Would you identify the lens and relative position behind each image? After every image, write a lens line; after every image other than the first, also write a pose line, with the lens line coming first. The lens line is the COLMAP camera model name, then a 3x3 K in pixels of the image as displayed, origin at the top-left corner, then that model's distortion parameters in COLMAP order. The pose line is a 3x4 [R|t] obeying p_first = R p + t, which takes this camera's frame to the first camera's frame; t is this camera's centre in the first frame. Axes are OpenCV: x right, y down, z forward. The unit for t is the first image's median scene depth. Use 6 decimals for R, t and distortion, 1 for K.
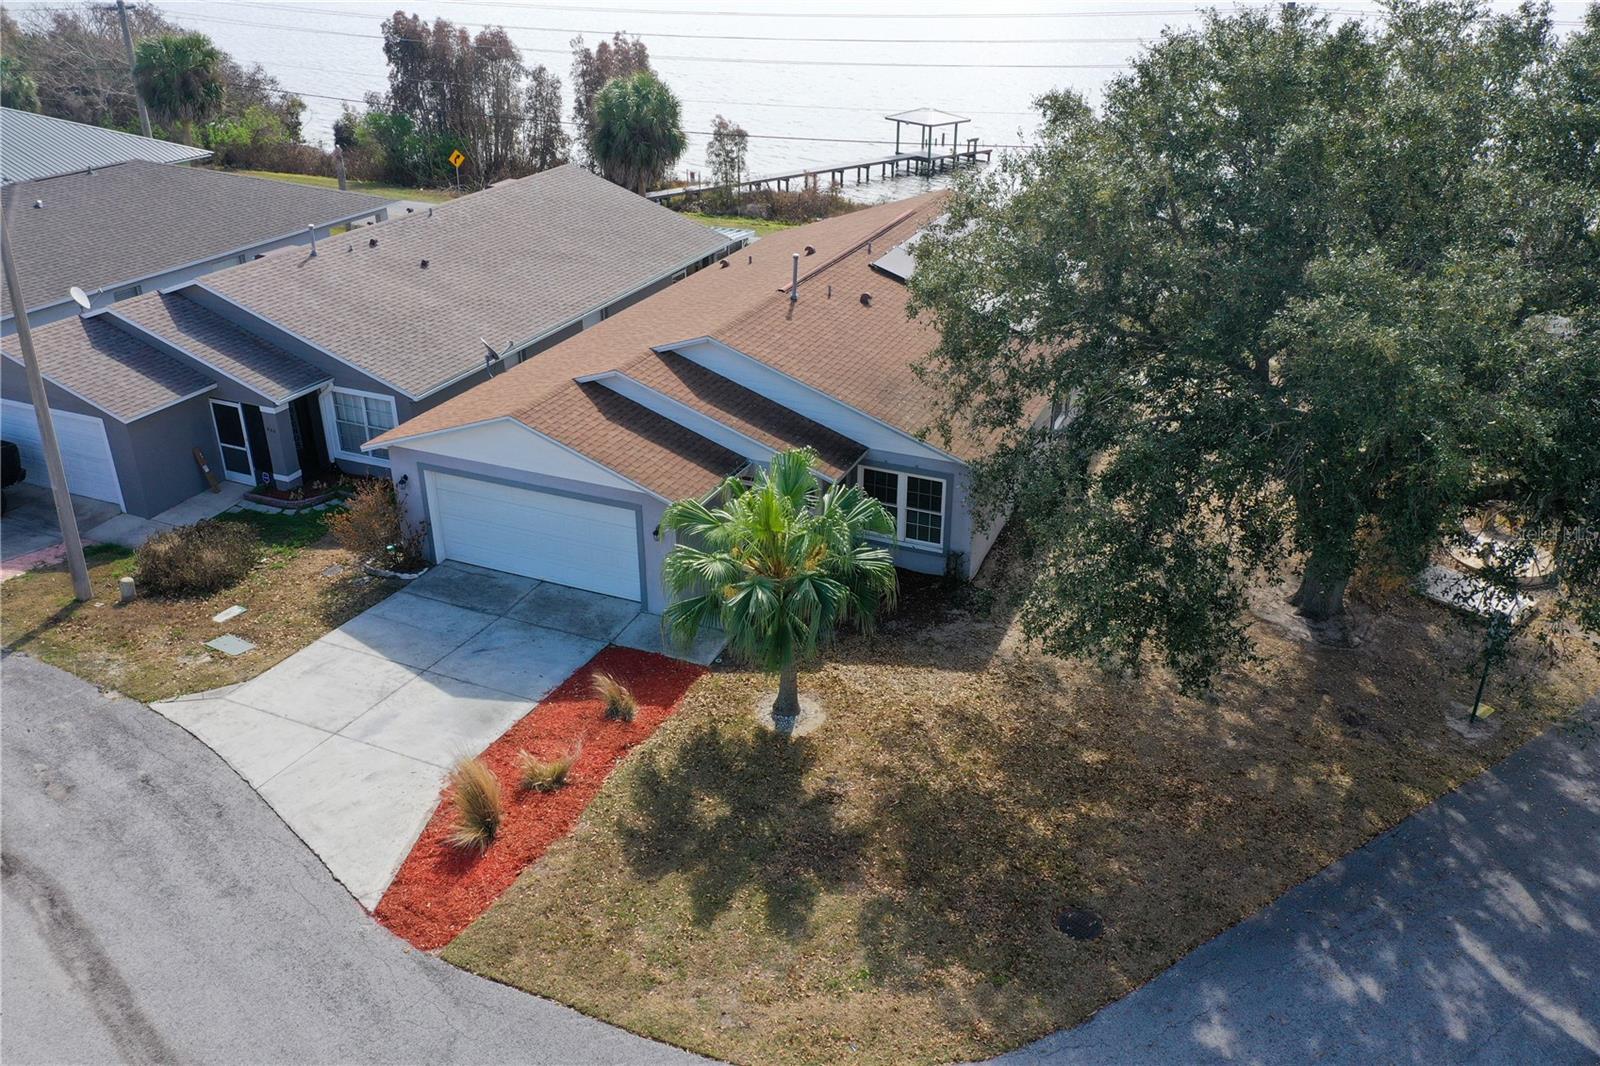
lens RADIAL K [[1250.4, 0, 800.0], [0, 1250.4, 533.0], [0, 0, 1]] dist [0.002588, 0.003688]
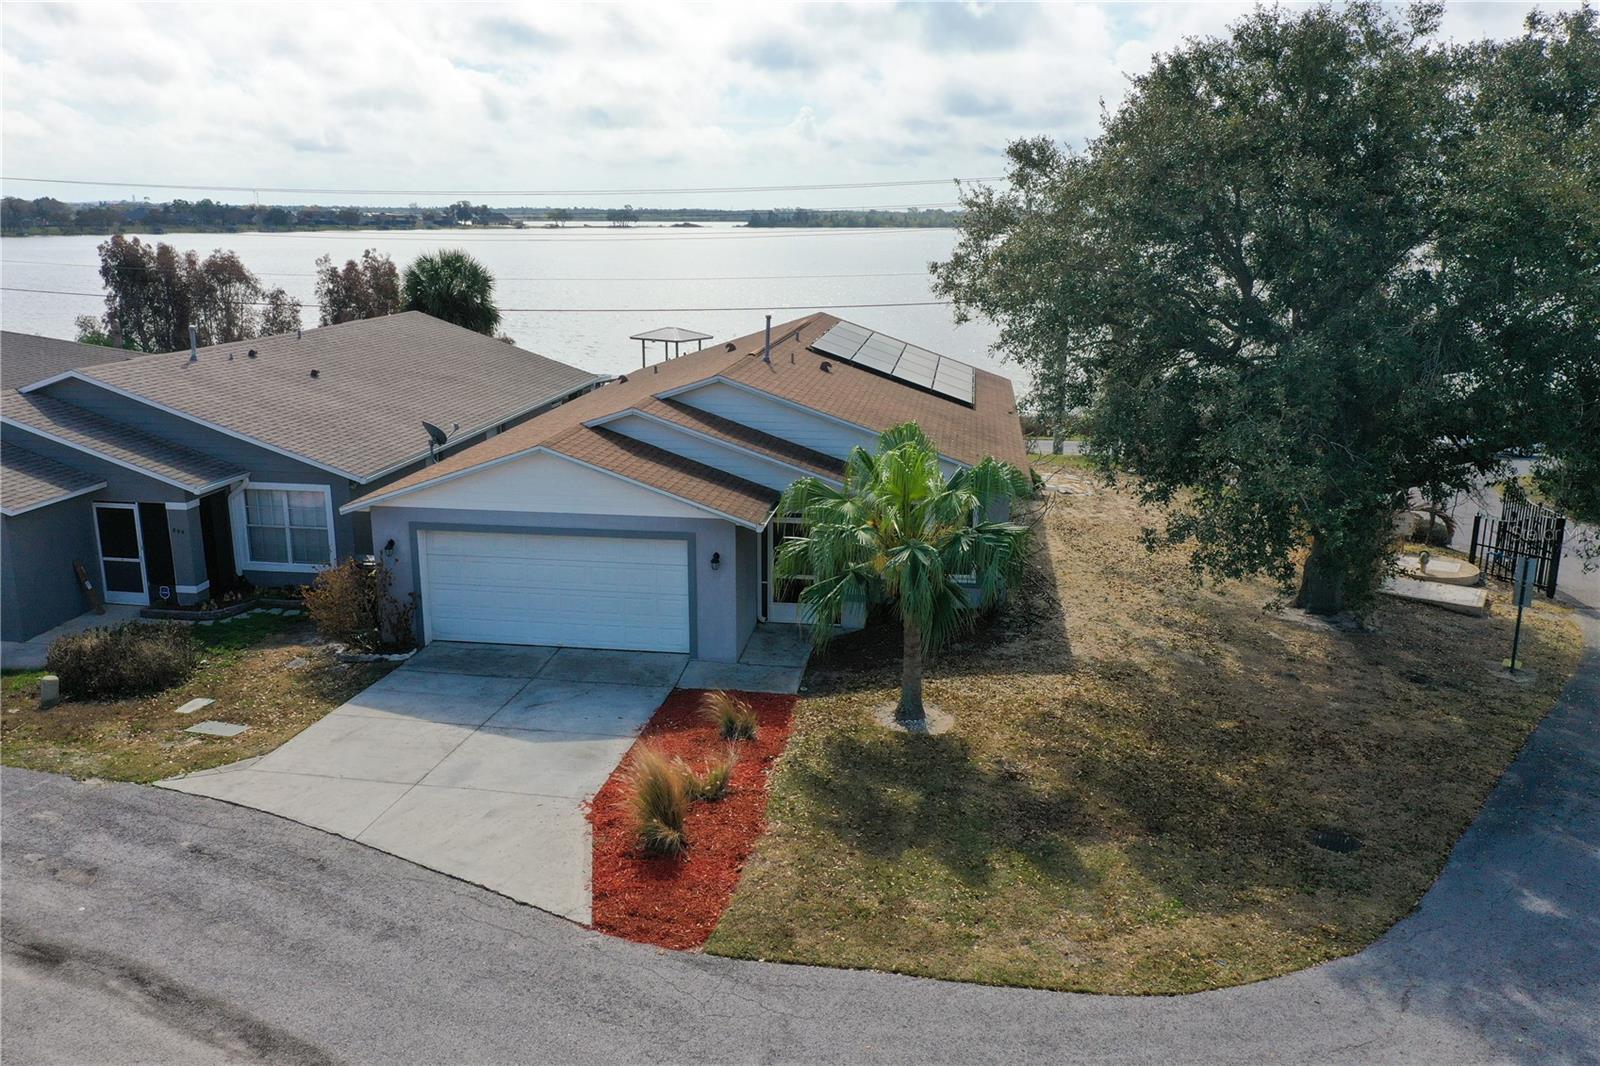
lens RADIAL K [[1250.4, 0, 800.0], [0, 1250.4, 533.0], [0, 0, 1]] dist [0.002588, 0.003688]
pose [[0.964876, -0.063408, 0.254940, -0.280310], [0.115227, 0.974254, -0.193784, 0.160750], [-0.236089, 0.216353, 0.947340, 0.112972]]
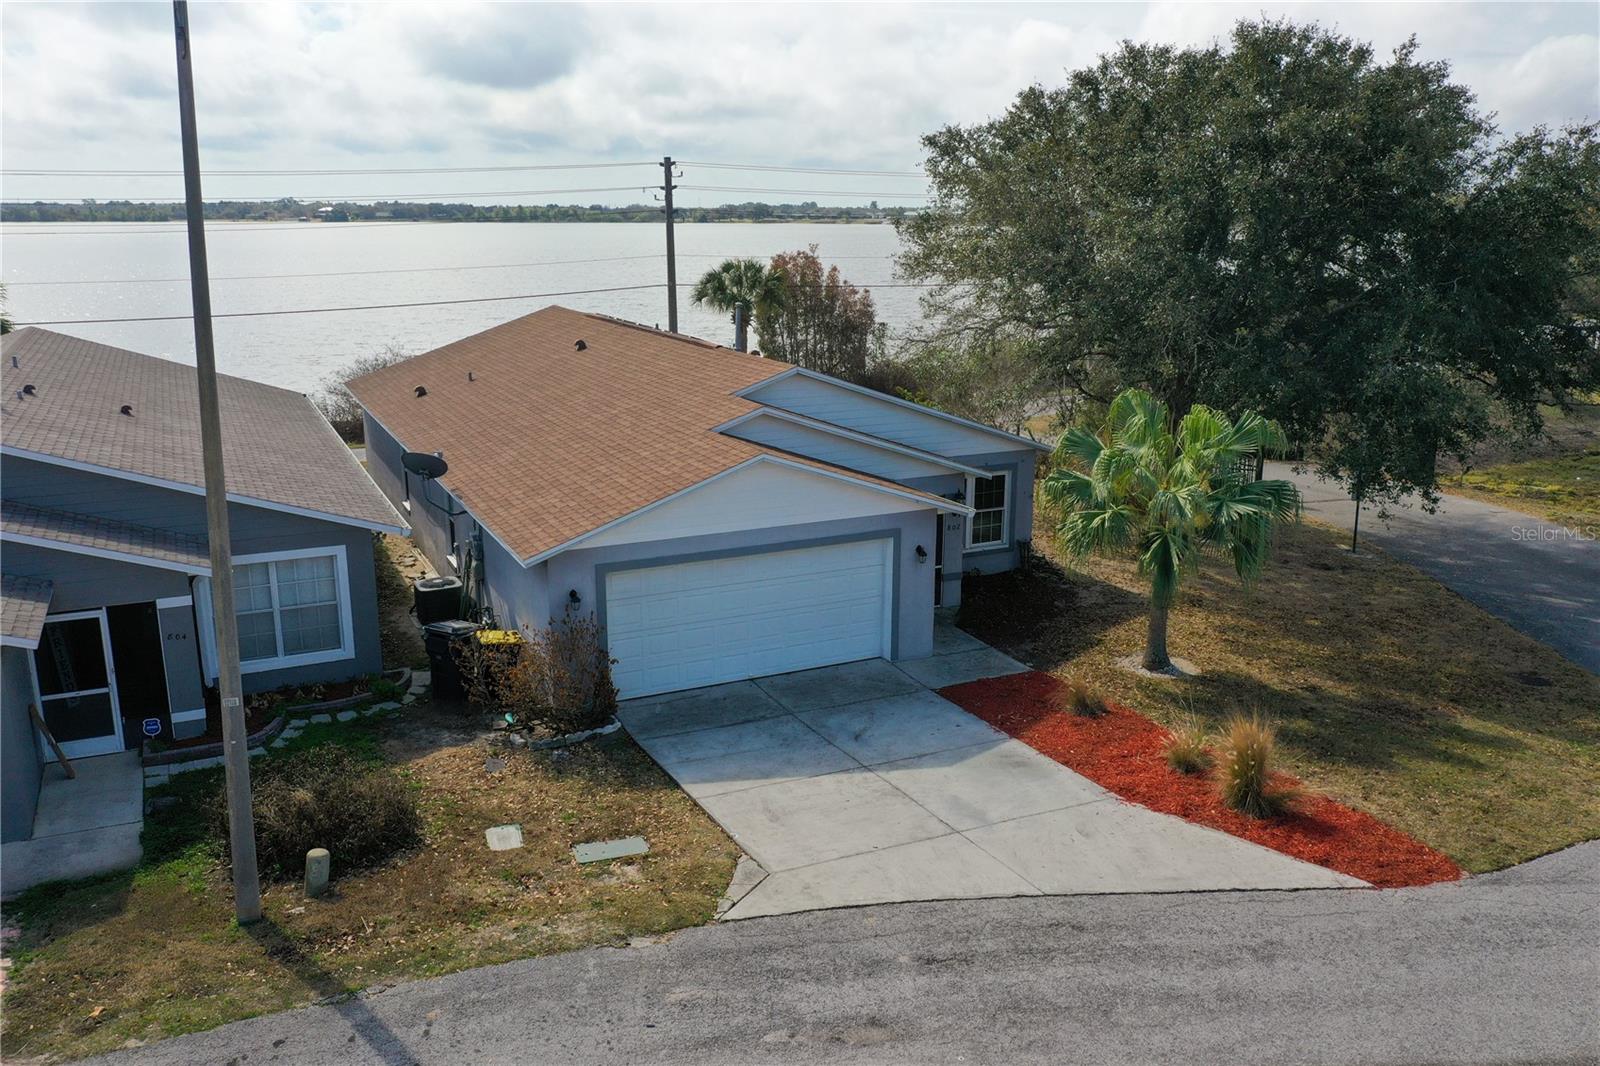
lens RADIAL K [[1247.5, 0, 807.9], [0, 1247.5, 511.6], [0, 0, 1]] dist [0.000928, -0.000381]
pose [[0.653183, -0.175441, 0.736595, -0.795906], [0.332426, 0.940470, -0.070782, 0.006603], [-0.680327, 0.291097, 0.672620, 0.443515]]
